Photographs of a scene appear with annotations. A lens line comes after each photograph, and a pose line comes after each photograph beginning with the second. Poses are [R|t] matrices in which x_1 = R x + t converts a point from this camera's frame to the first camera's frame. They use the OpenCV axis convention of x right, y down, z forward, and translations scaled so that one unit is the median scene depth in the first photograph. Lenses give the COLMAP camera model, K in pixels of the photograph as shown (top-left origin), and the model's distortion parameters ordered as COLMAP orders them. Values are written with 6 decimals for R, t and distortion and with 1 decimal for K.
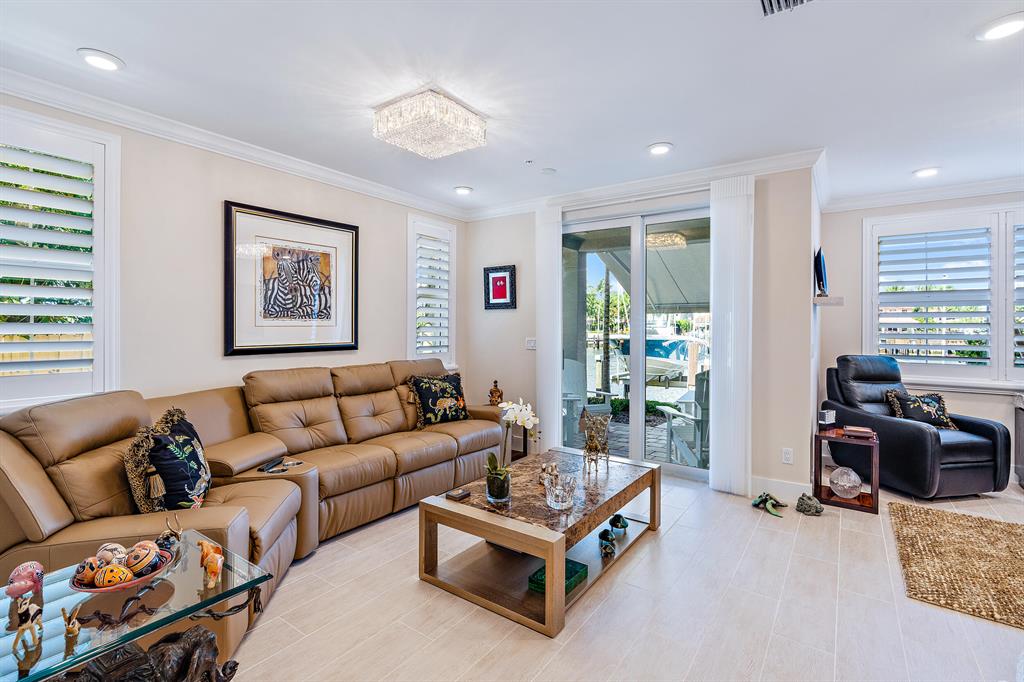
lens RADIAL K [[466.8, 0, 511.5], [0, 466.8, 332.6], [0, 0, 1]] dist [-0.000117, 0.001666]
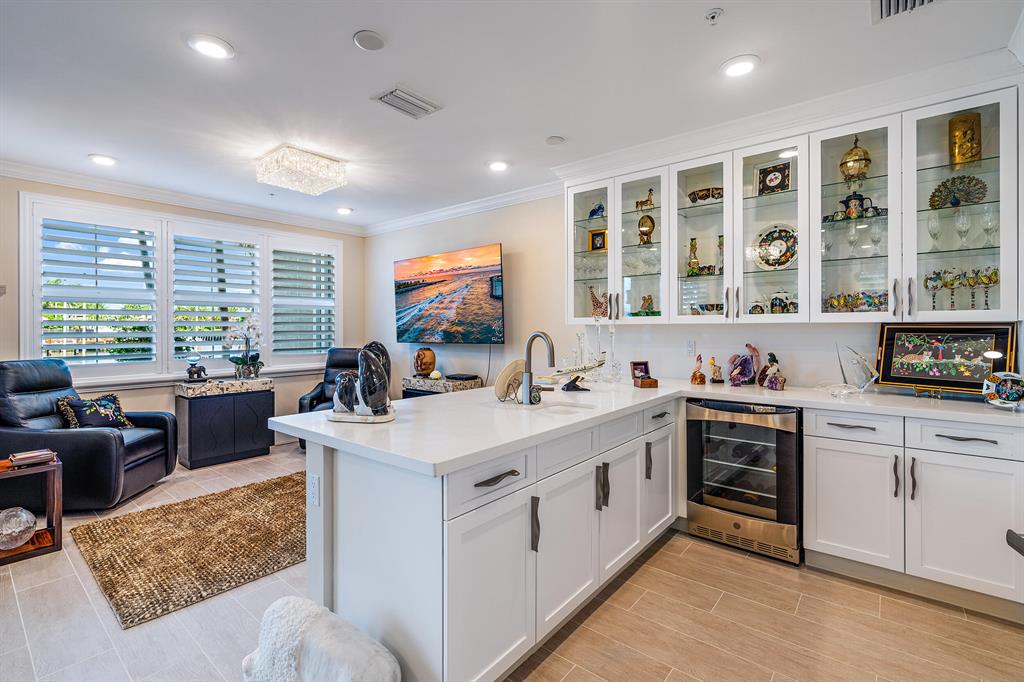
lens RADIAL K [[466.8, 0, 492.4], [0, 466.8, 325.4], [0, 0, 1]] dist [-0.000117, 0.001666]
pose [[0.083112, -0.003546, 0.996534, 0.016205], [0.014440, 0.999893, 0.002353, -0.002474], [-0.996436, 0.014194, 0.083155, 0.150598]]
